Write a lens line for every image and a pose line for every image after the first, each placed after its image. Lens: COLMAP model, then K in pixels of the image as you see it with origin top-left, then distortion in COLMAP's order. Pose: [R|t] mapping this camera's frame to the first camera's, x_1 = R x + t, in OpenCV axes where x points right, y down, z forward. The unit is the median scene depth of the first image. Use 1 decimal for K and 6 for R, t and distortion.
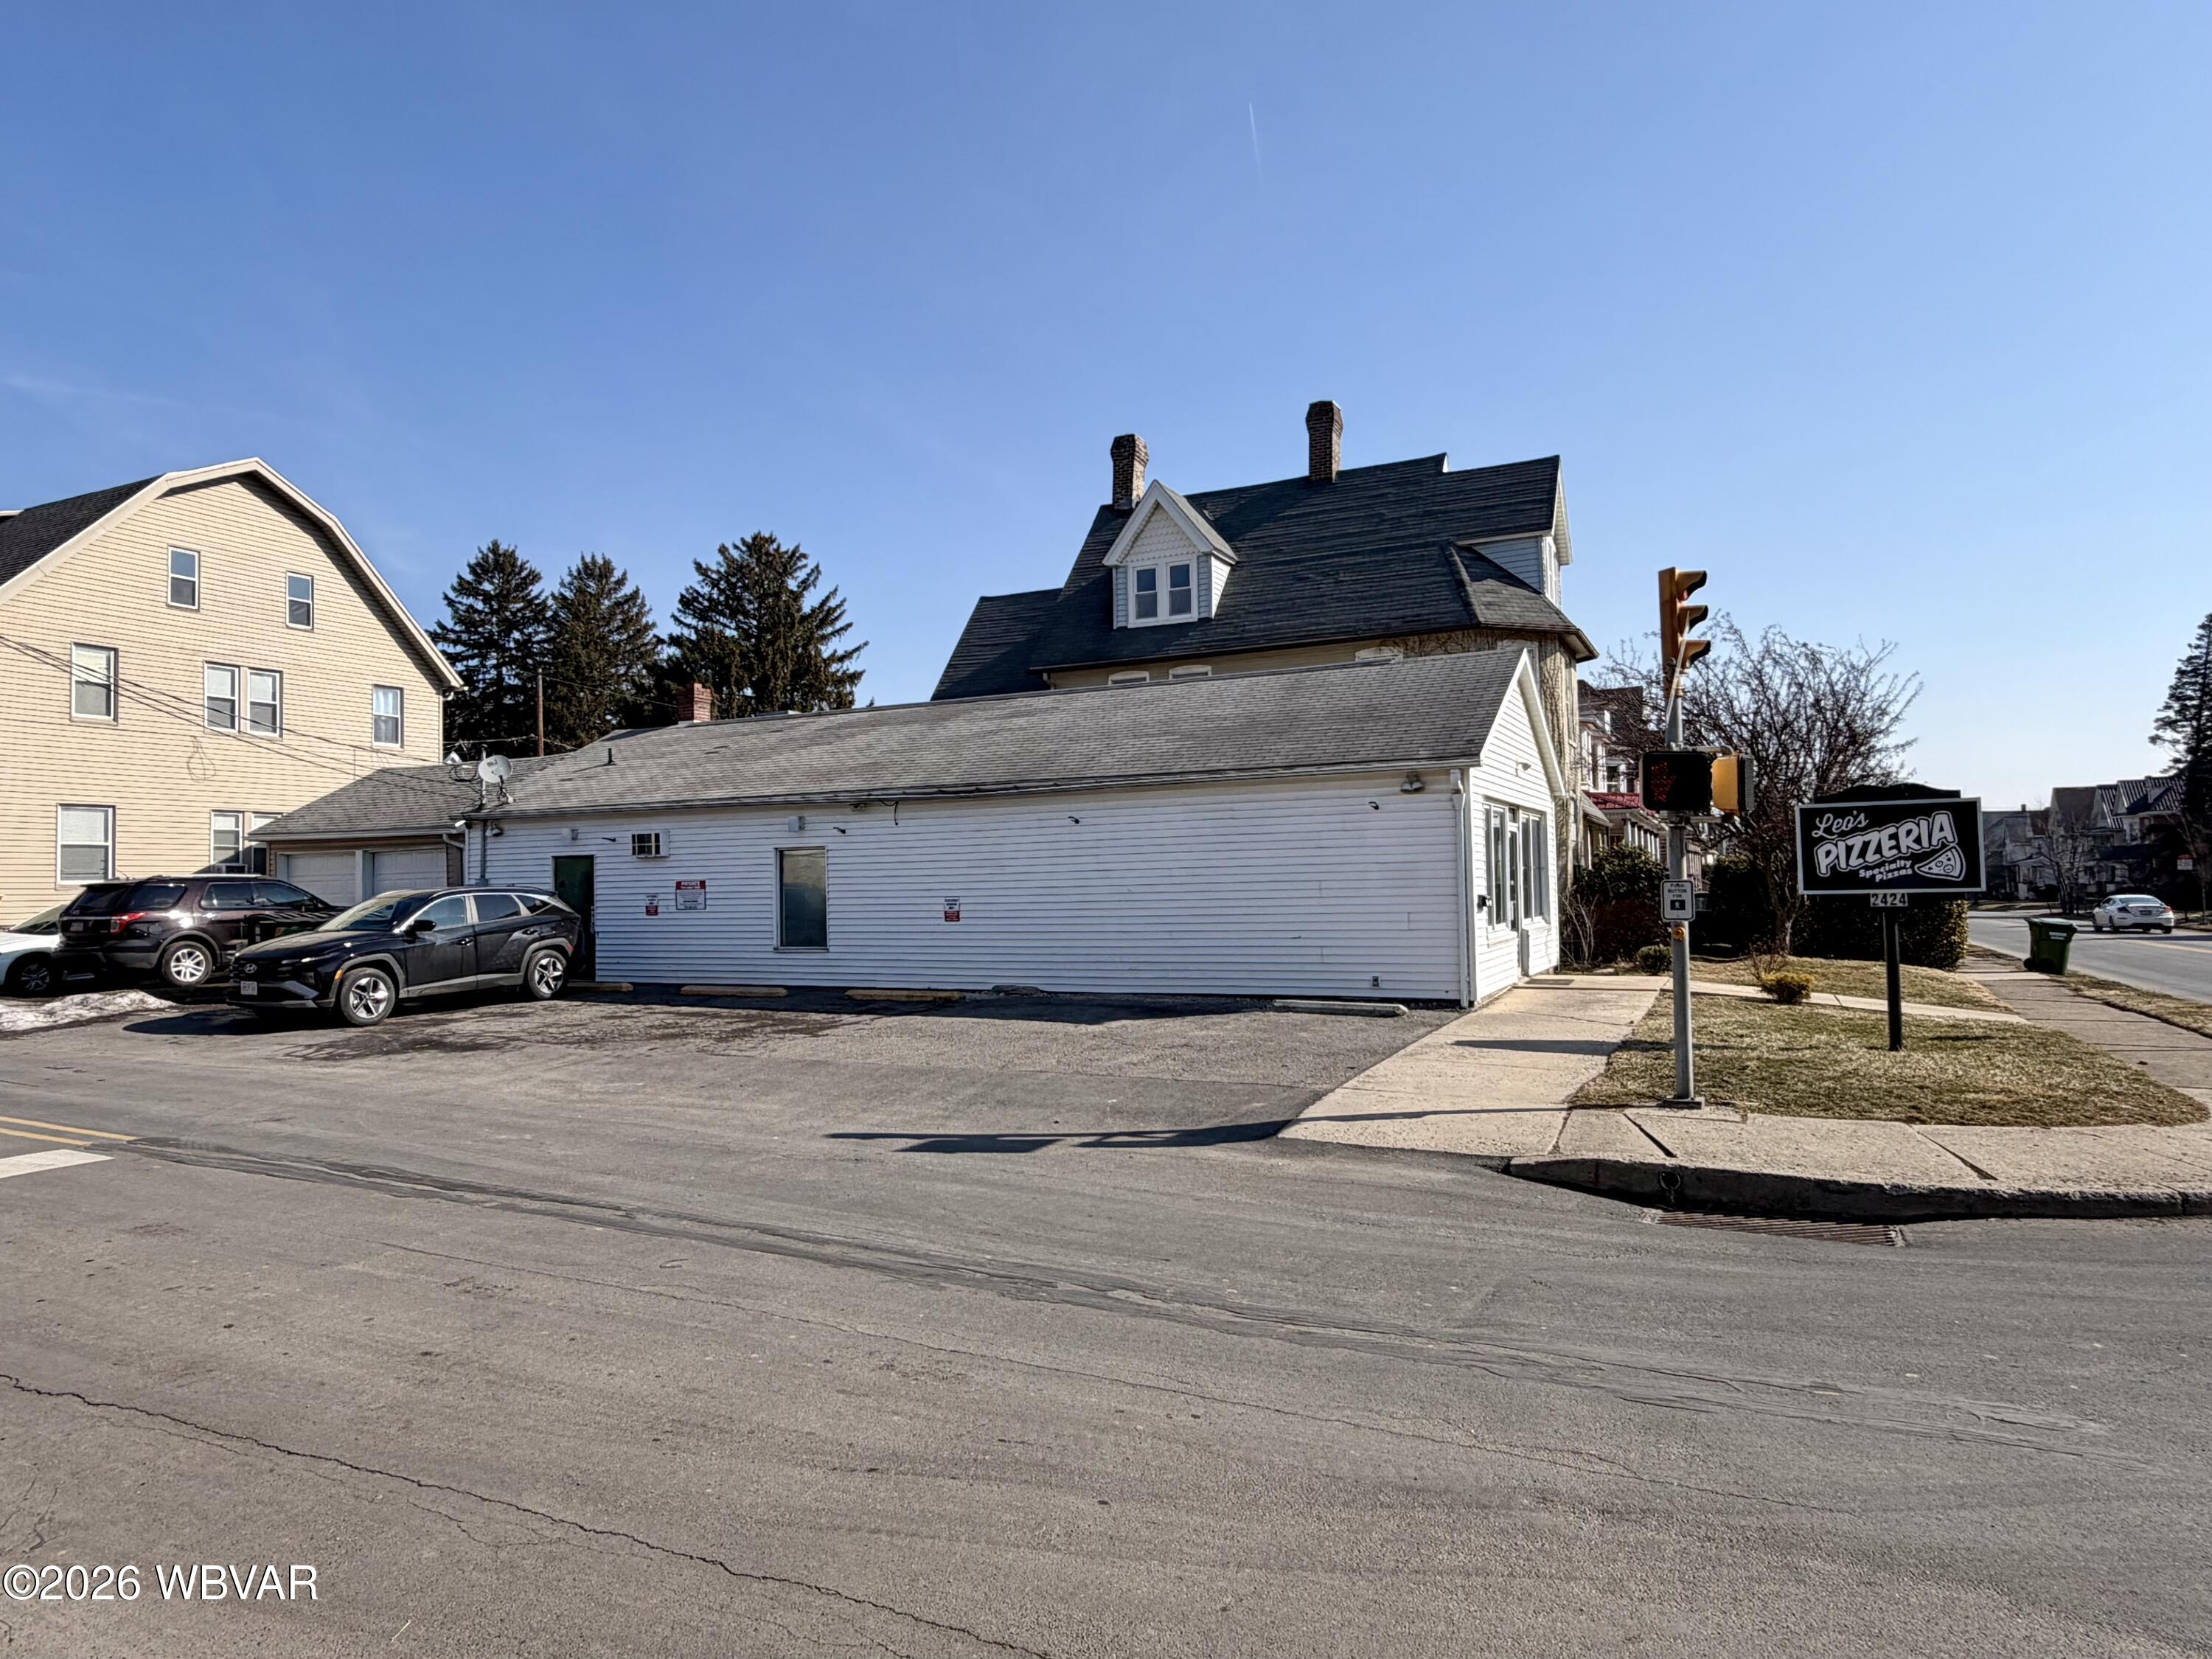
lens RADIAL K [[1360.1, 0, 1103.6], [0, 1360.1, 819.9], [0, 0, 1]] dist [0.001677, 0.003434]
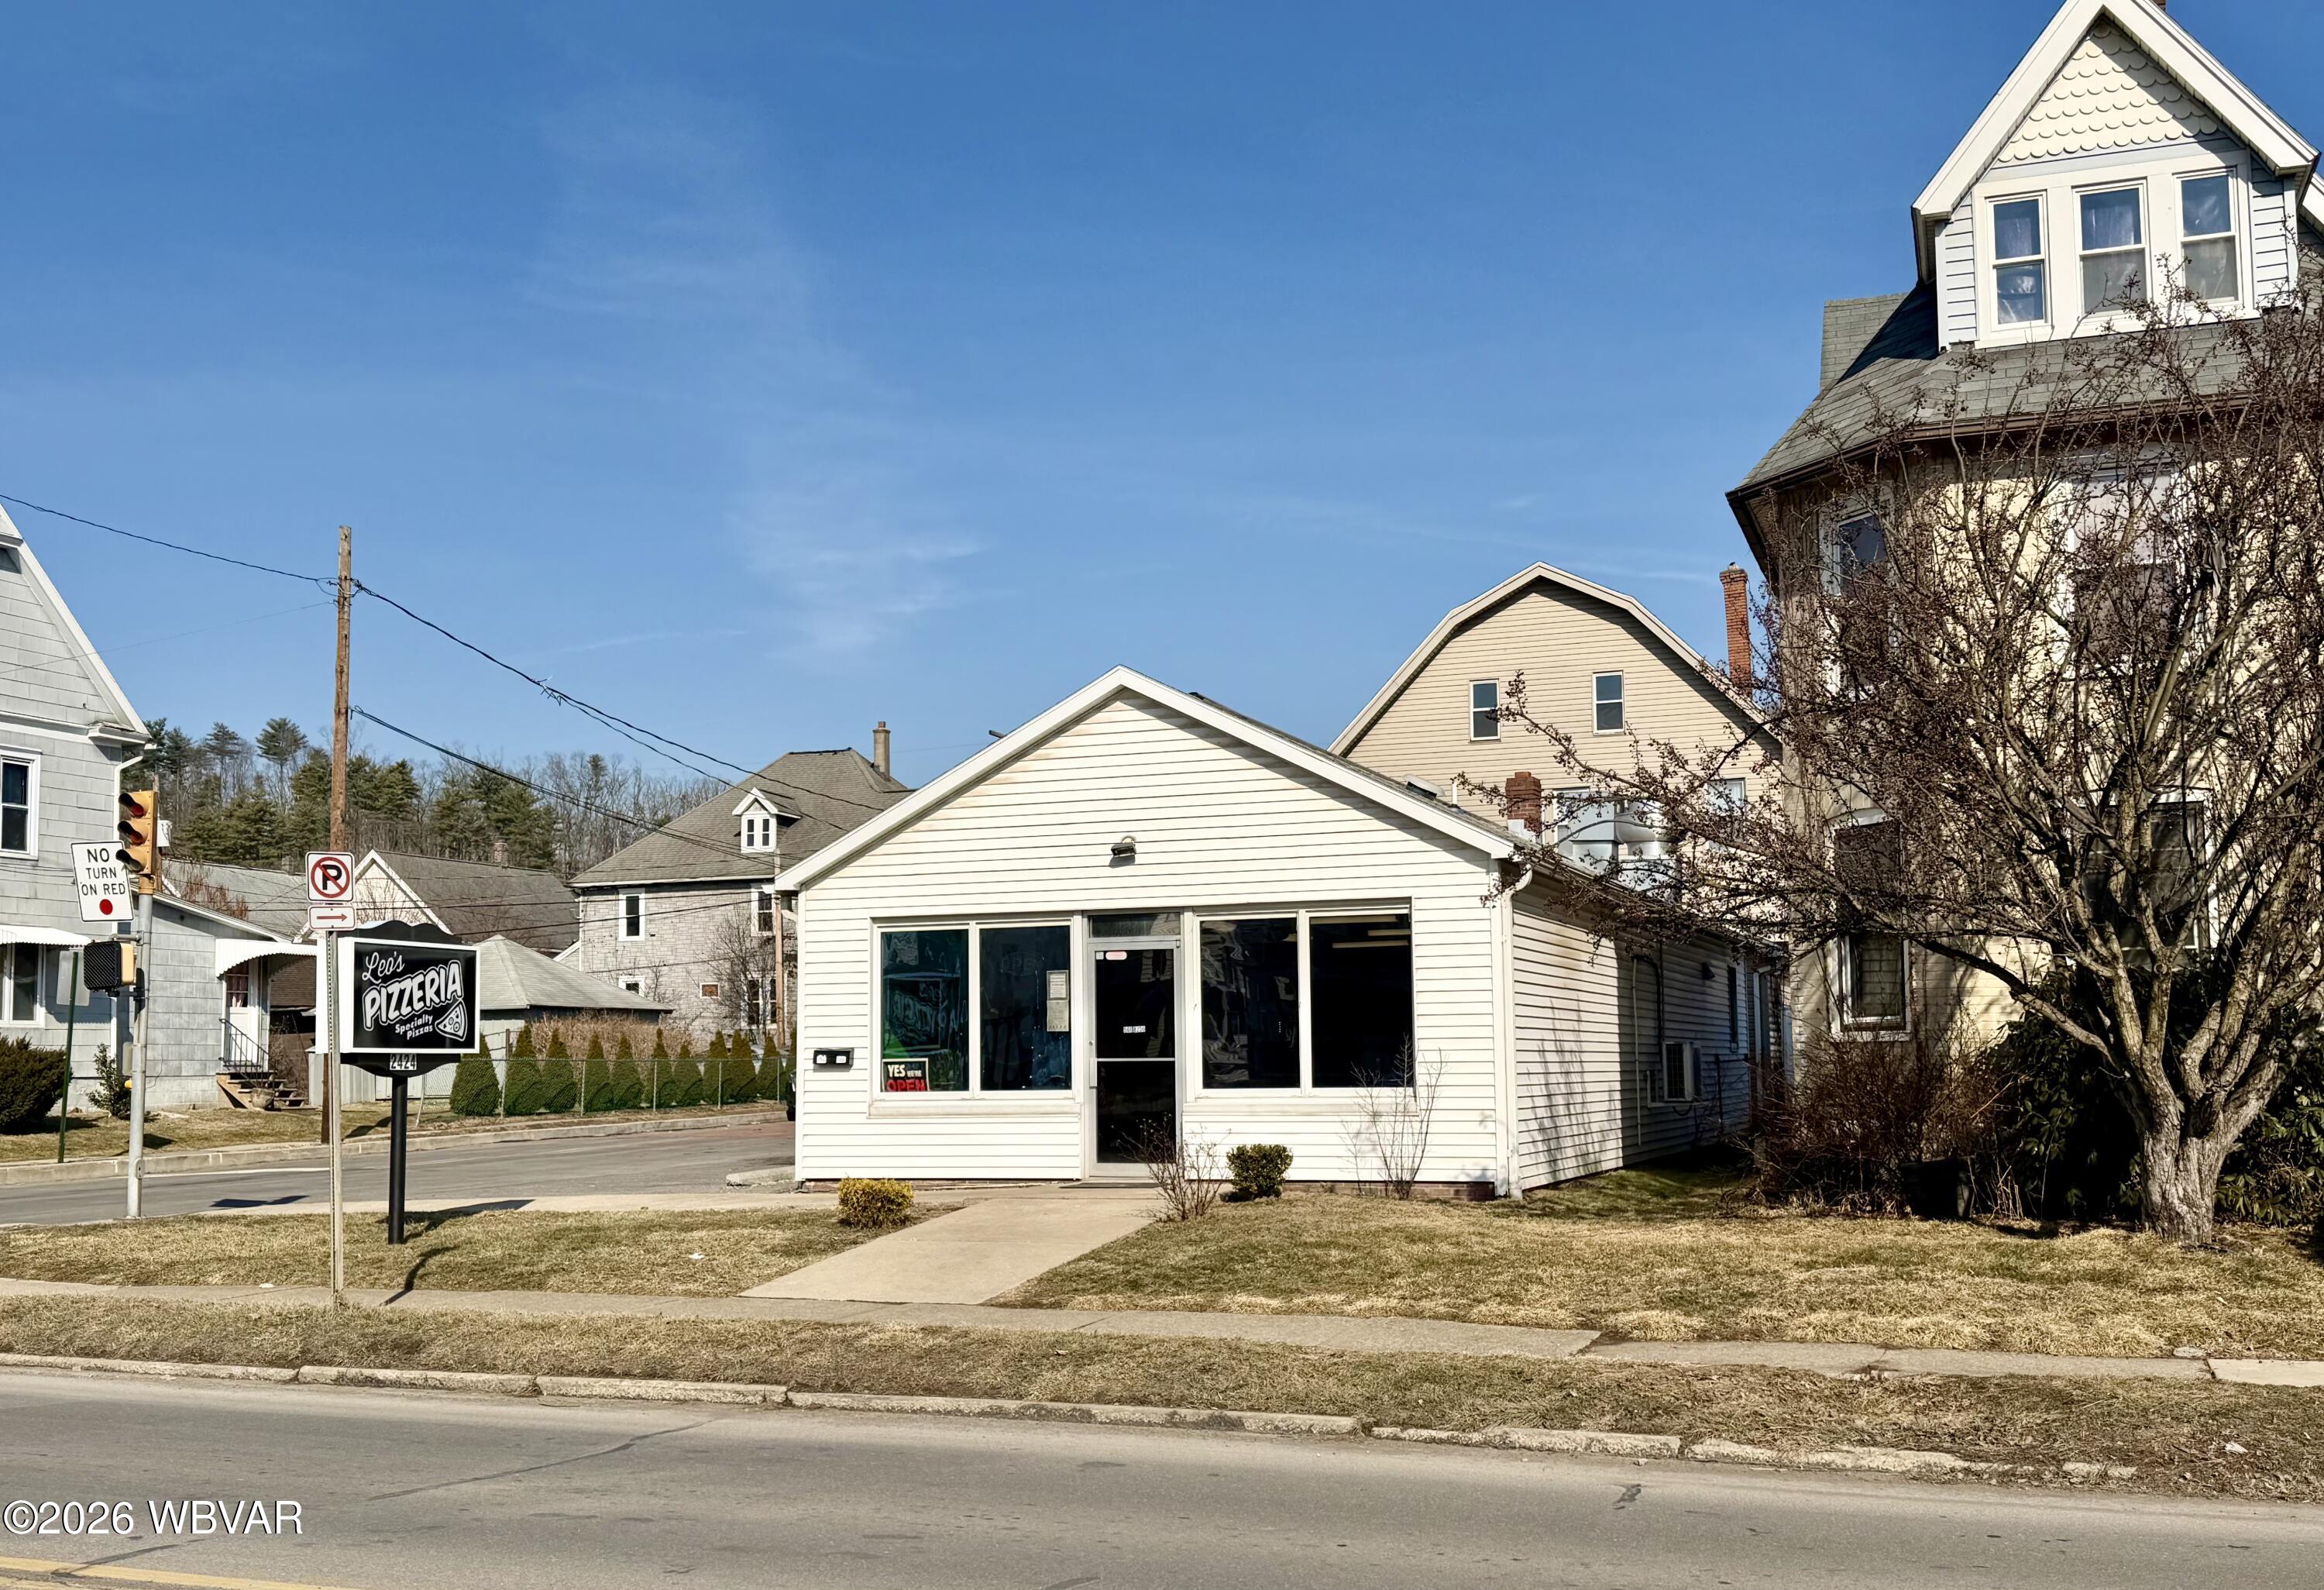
lens RADIAL K [[2301.5, 0, 1163.2], [0, 2301.5, 875.1], [0, 0, 1]] dist [0.069711, 0.000000]
pose [[0.092040, -0.066297, -0.993546, 1.045371], [0.058107, 0.996438, -0.061107, 0.030592], [0.994058, -0.052108, 0.095564, 0.687038]]
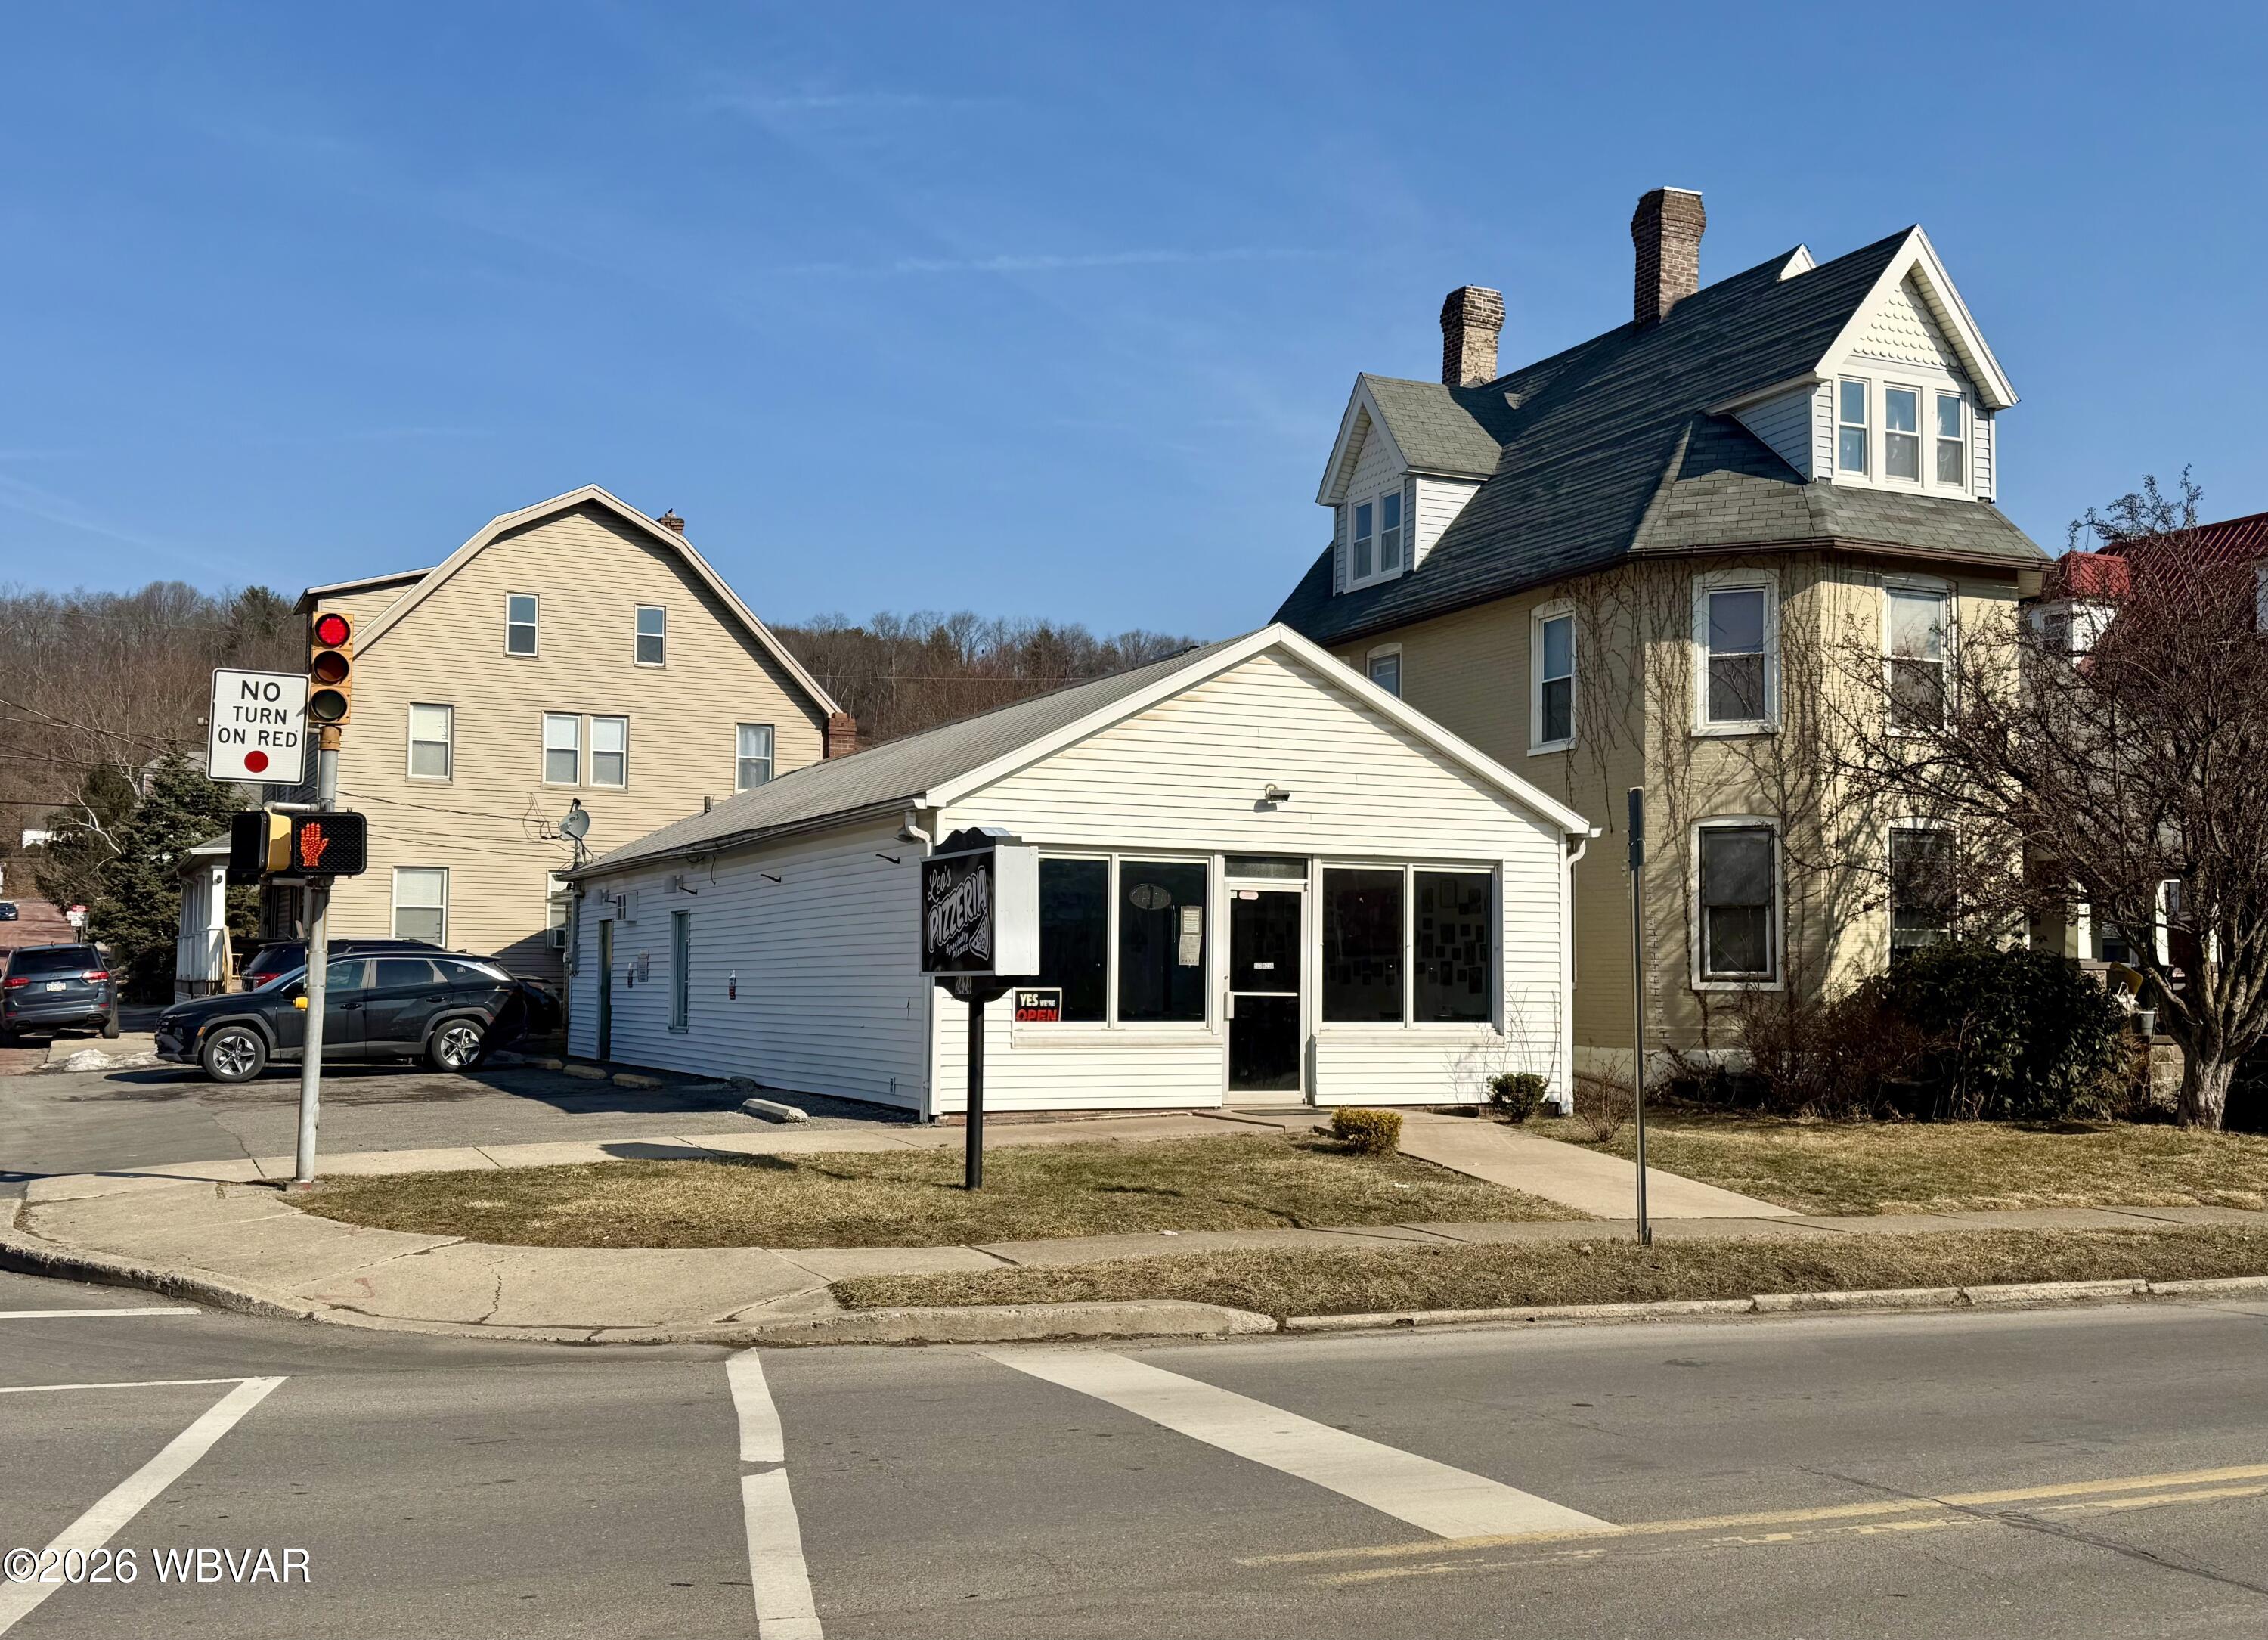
lens RADIAL K [[2258.8, 0, 1127.9], [0, 2258.8, 870.5], [0, 0, 1]] dist [0.091455, 0.000000]
pose [[0.771279, -0.007931, -0.636447, 0.732481], [0.008414, 0.999962, -0.002265, 0.000020], [0.636441, -0.003608, 0.771317, 0.057835]]
